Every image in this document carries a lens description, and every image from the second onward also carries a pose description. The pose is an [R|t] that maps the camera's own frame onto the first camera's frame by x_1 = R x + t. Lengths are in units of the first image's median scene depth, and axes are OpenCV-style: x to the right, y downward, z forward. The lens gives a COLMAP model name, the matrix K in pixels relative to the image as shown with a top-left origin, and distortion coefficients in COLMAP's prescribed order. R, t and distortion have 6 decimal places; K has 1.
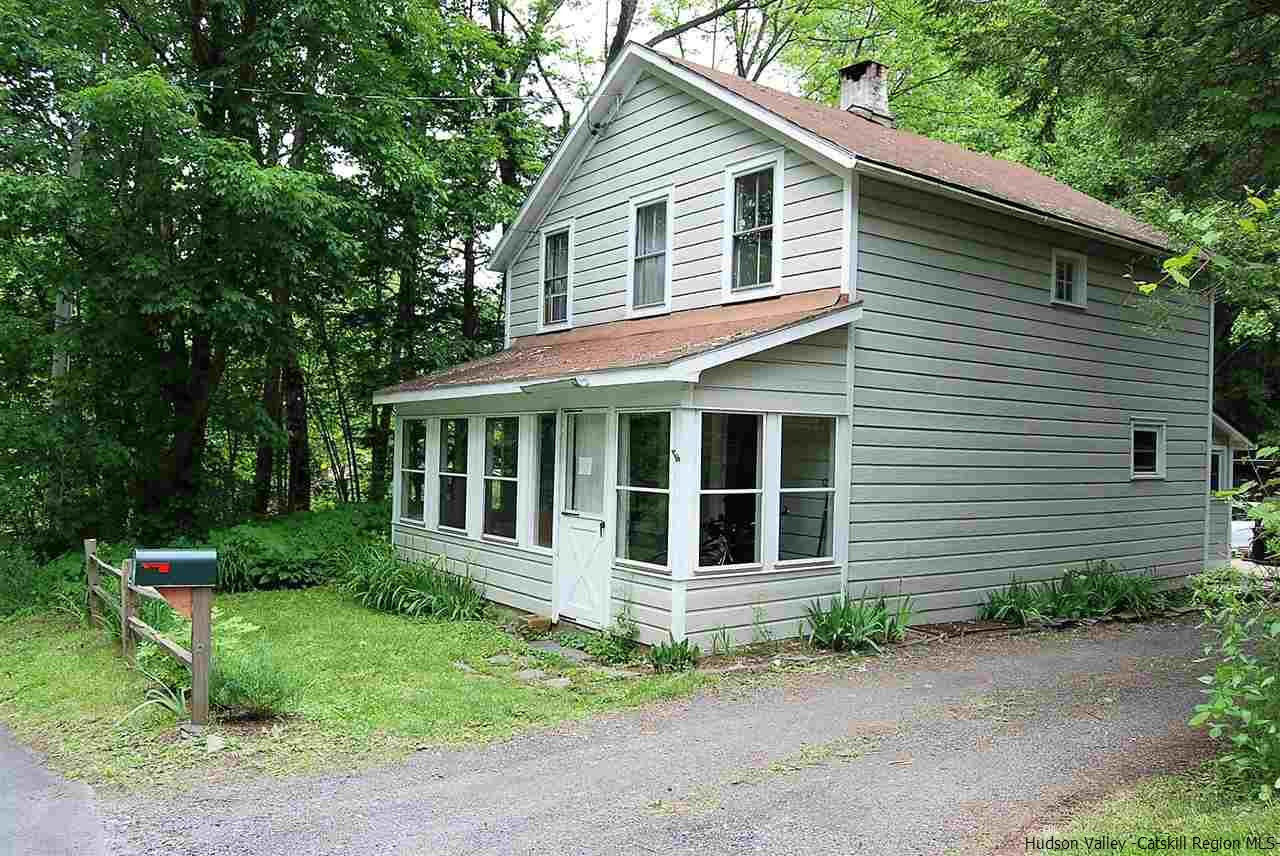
lens RADIAL K [[984.9, 0, 640.0], [0, 984.9, 428.0], [0, 0, 1]] dist [-0.086257, -0.001845]
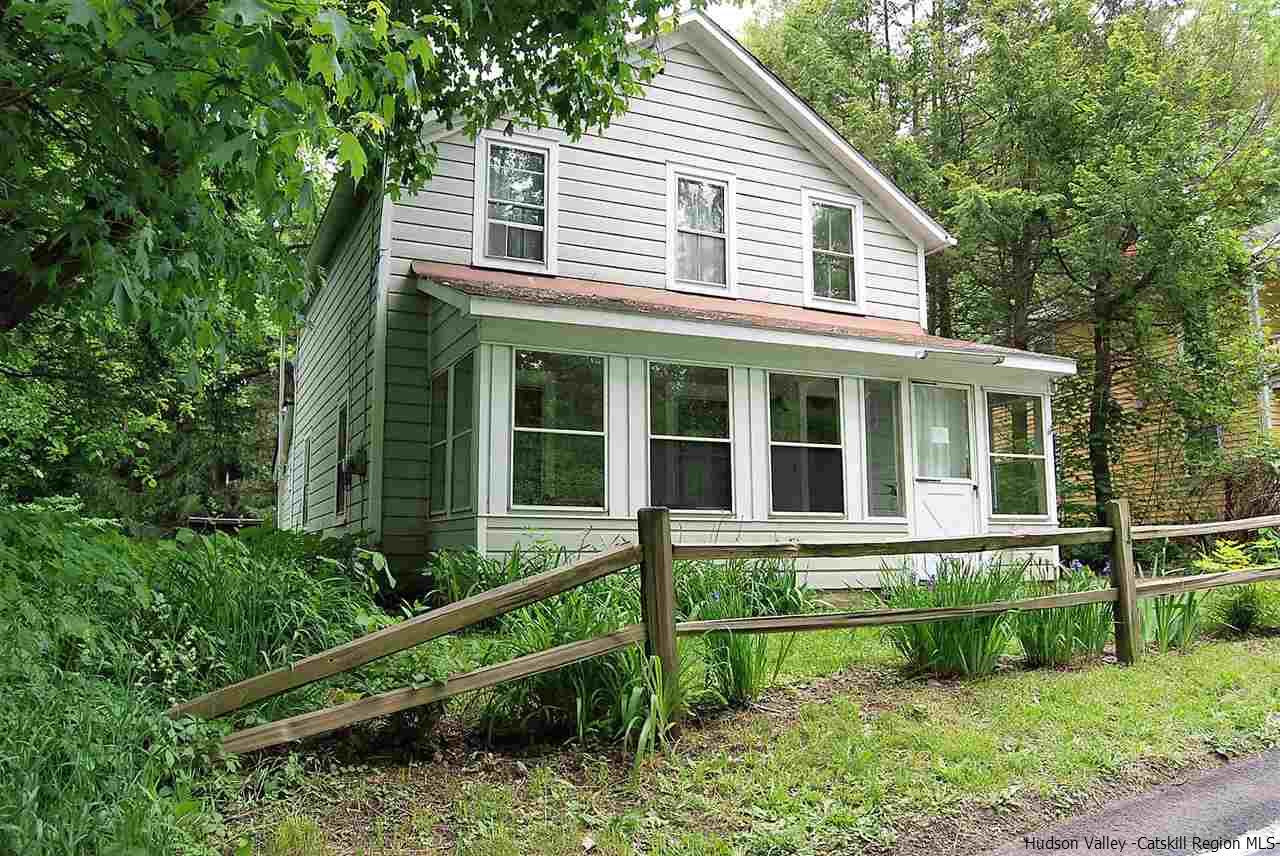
lens RADIAL K [[984.9, 0, 640.0], [0, 984.9, 428.0], [0, 0, 1]] dist [-0.086257, -0.001845]
pose [[0.187102, 0.106124, 0.976591, -1.041009], [-0.011876, 0.994319, -0.105775, 0.131887], [-0.982269, 0.008192, 0.187300, 1.001425]]
